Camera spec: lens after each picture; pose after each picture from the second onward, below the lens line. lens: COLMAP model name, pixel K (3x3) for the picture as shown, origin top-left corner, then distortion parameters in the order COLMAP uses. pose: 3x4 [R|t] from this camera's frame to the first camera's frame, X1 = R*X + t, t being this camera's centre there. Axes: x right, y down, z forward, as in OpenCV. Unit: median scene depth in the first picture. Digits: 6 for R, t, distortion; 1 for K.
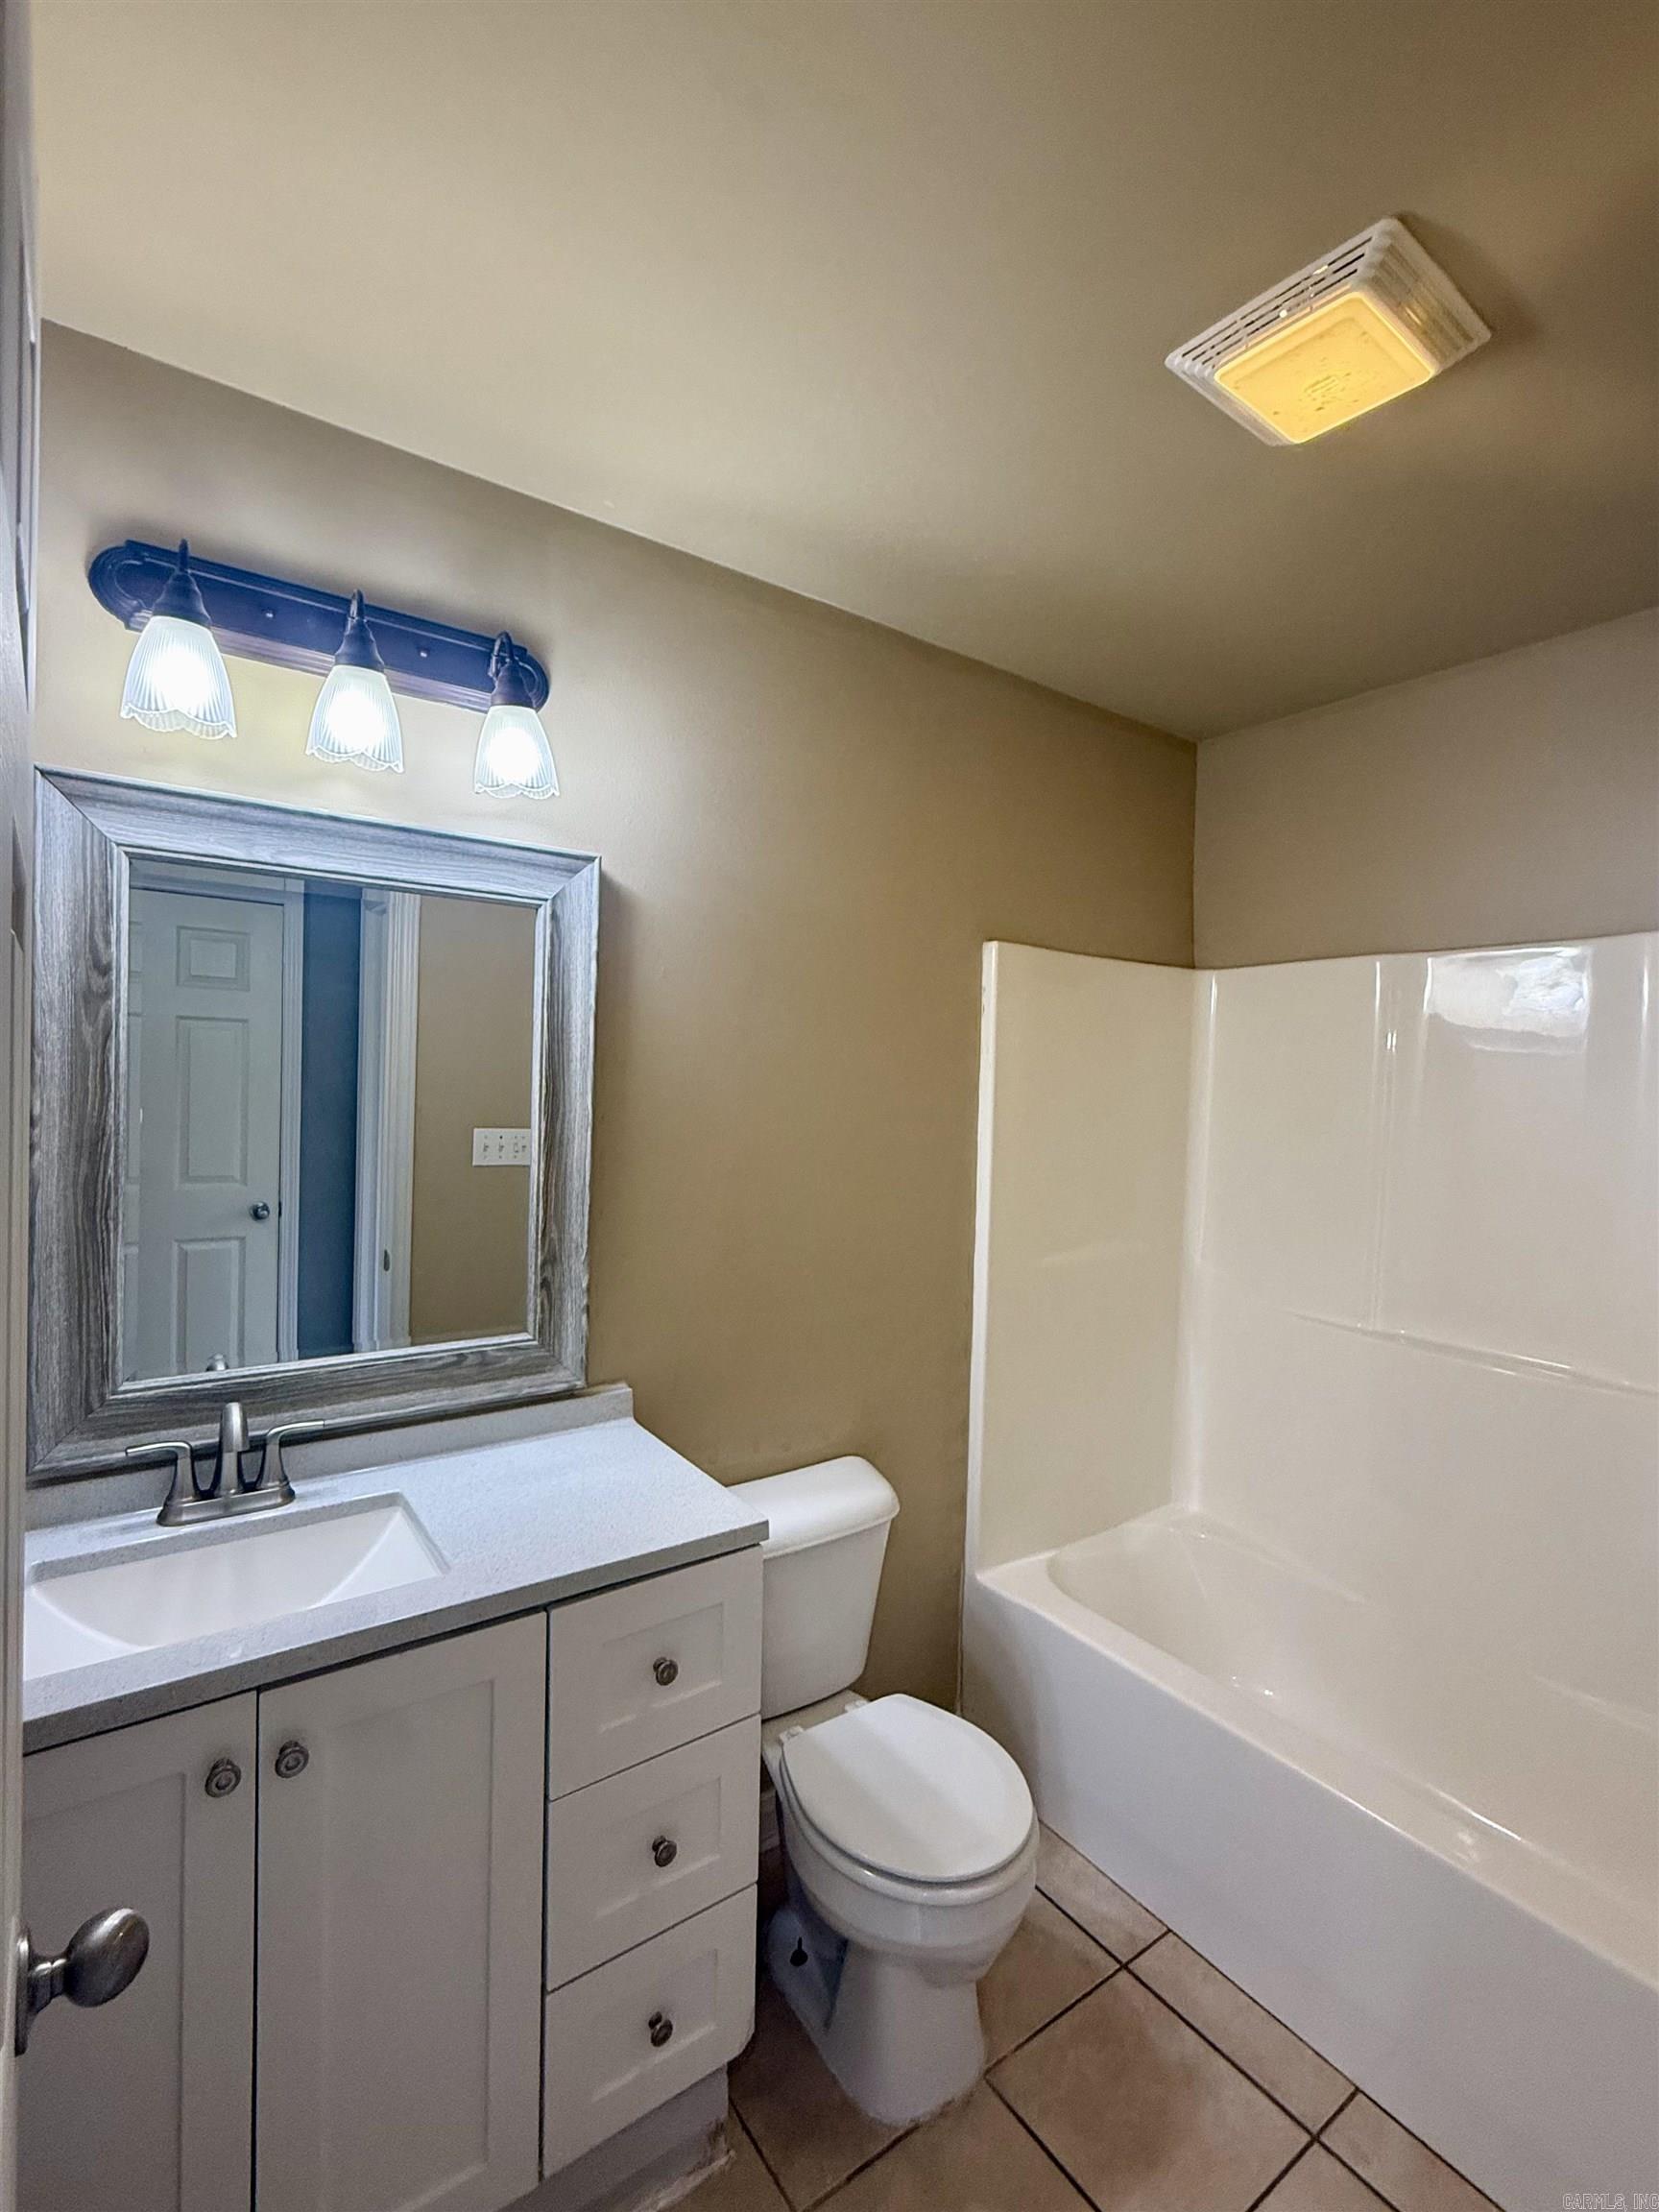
lens RADIAL K [[996.4, 0, 829.5], [0, 996.4, 1106.0], [0, 0, 1]] dist [0.000109, -0.000027]
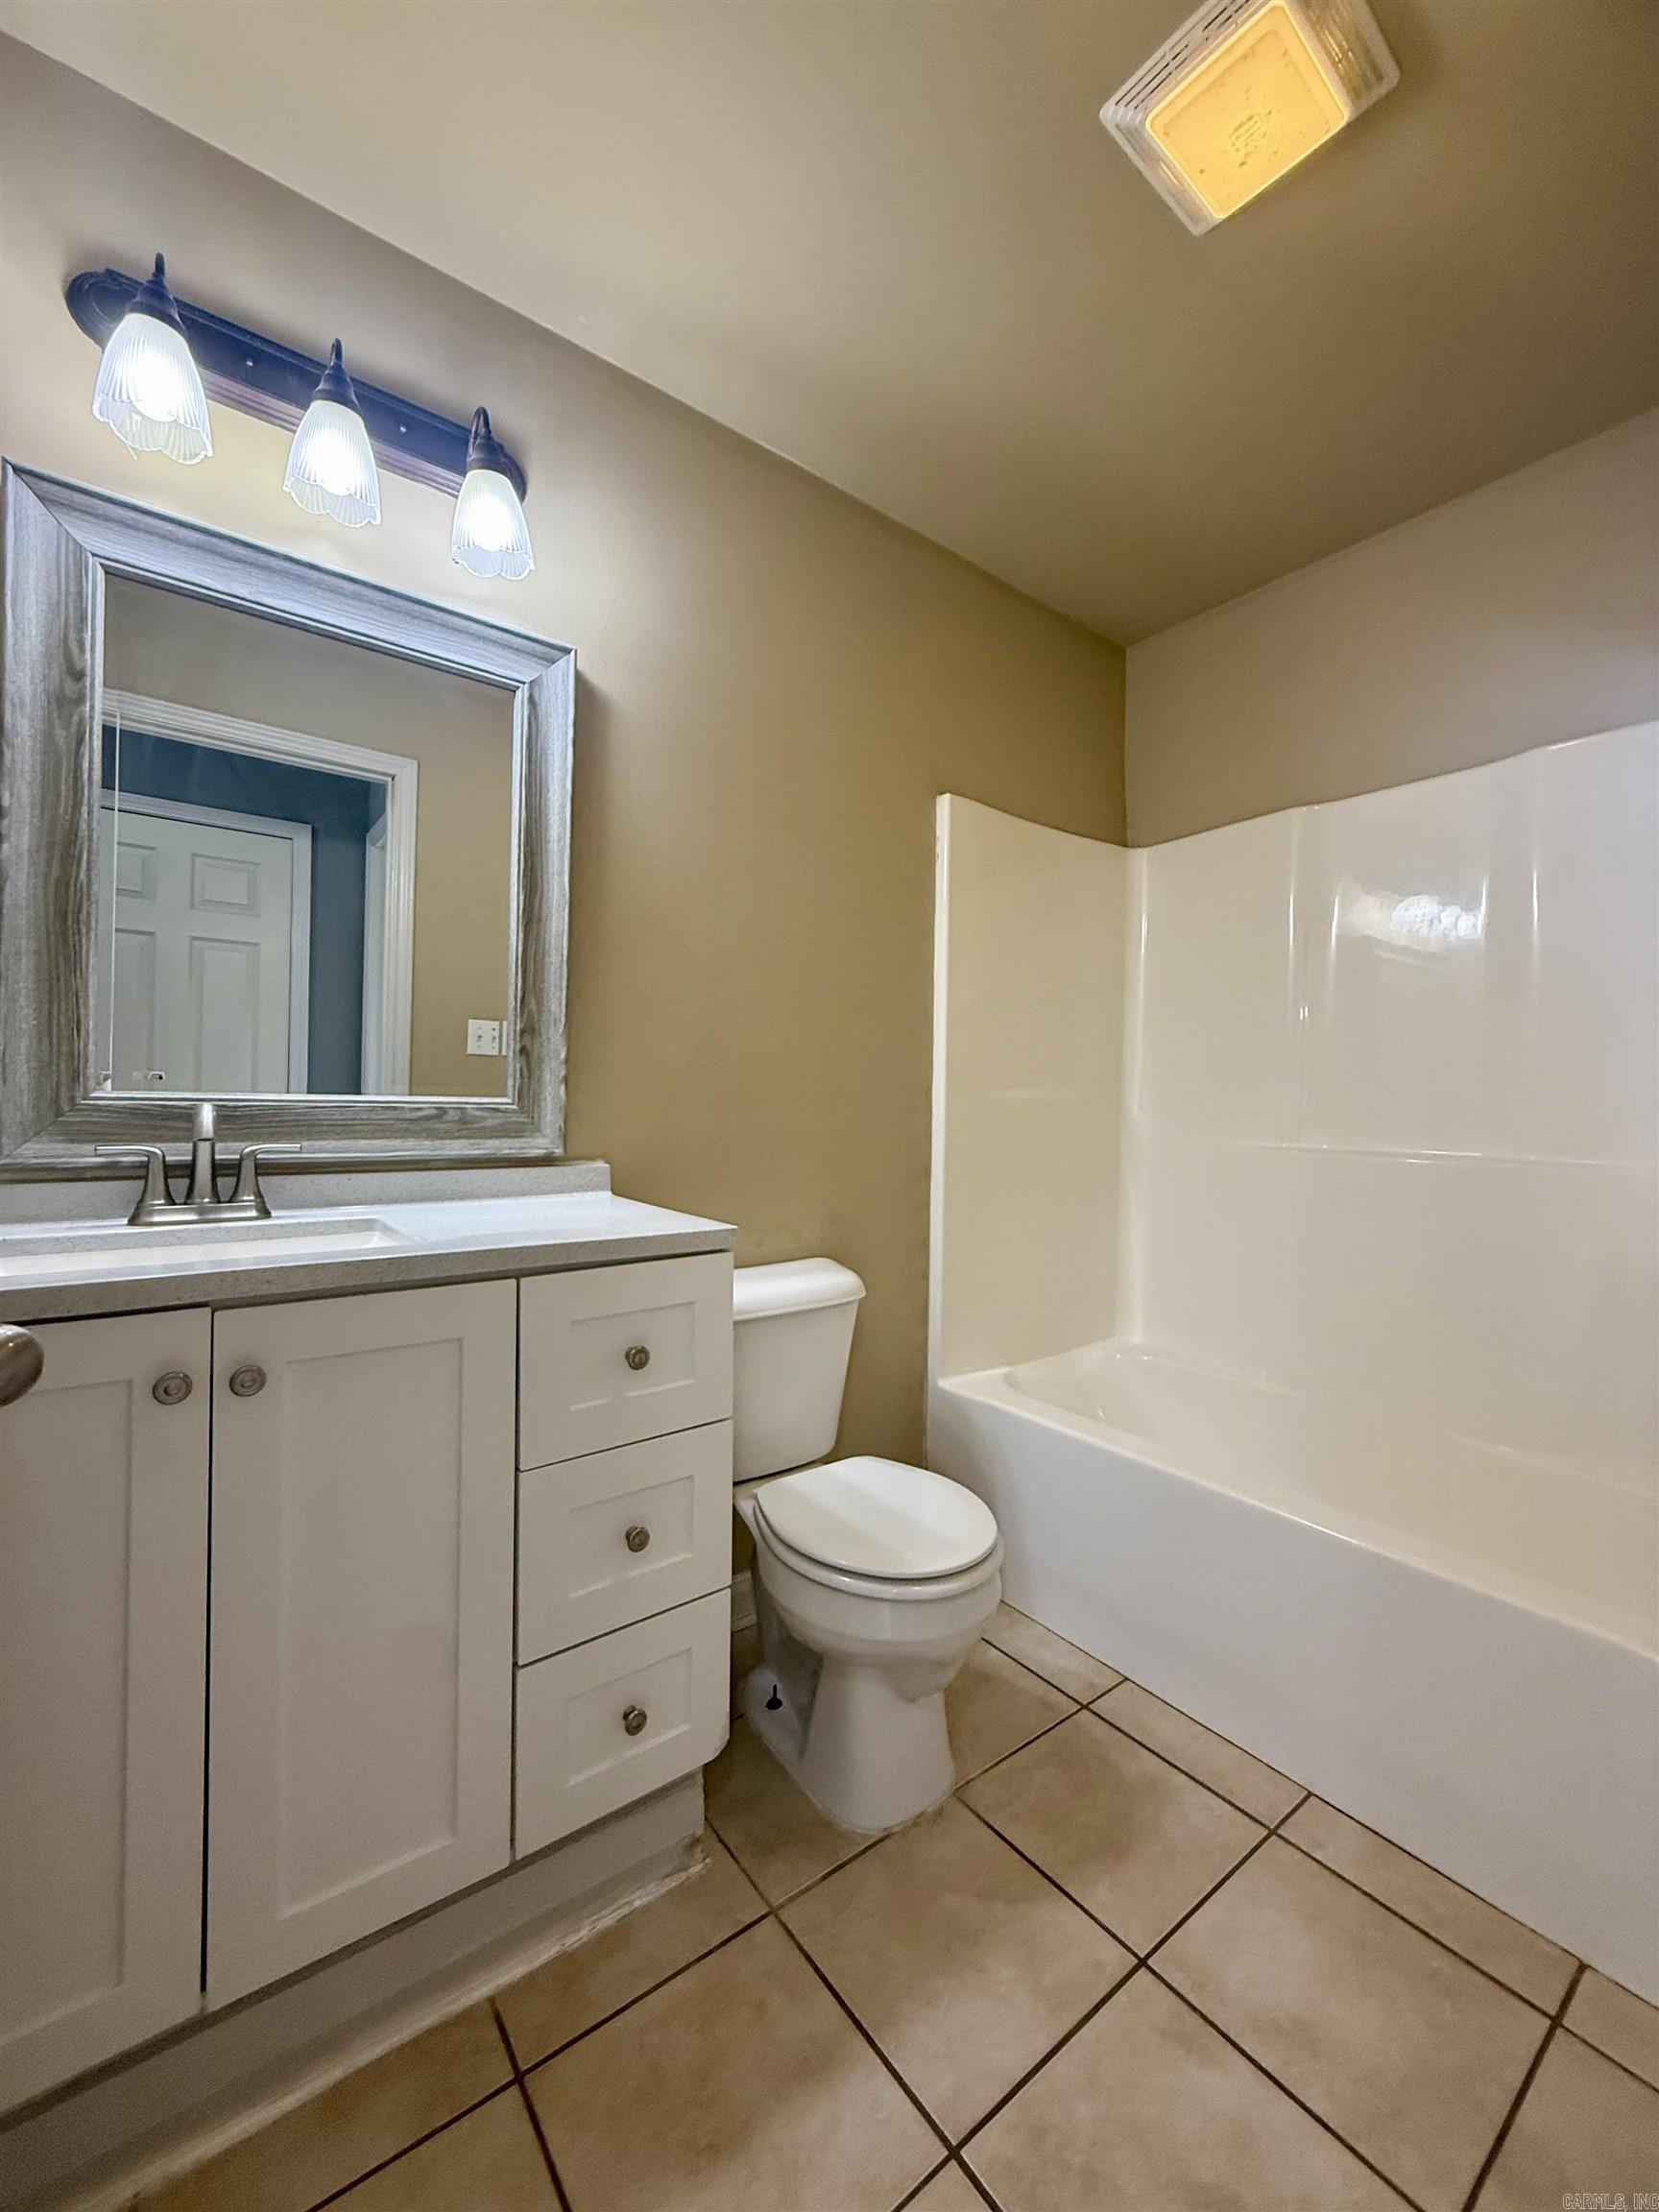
lens RADIAL K [[881.1, 0, 829.0], [0, 881.1, 1098.8], [0, 0, 1]] dist [0.000242, -0.000038]
pose [[0.999433, -0.010306, 0.032044, 0.004023], [0.011116, 0.999621, -0.025195, 0.275662], [-0.031772, 0.025537, 0.999169, 0.074531]]
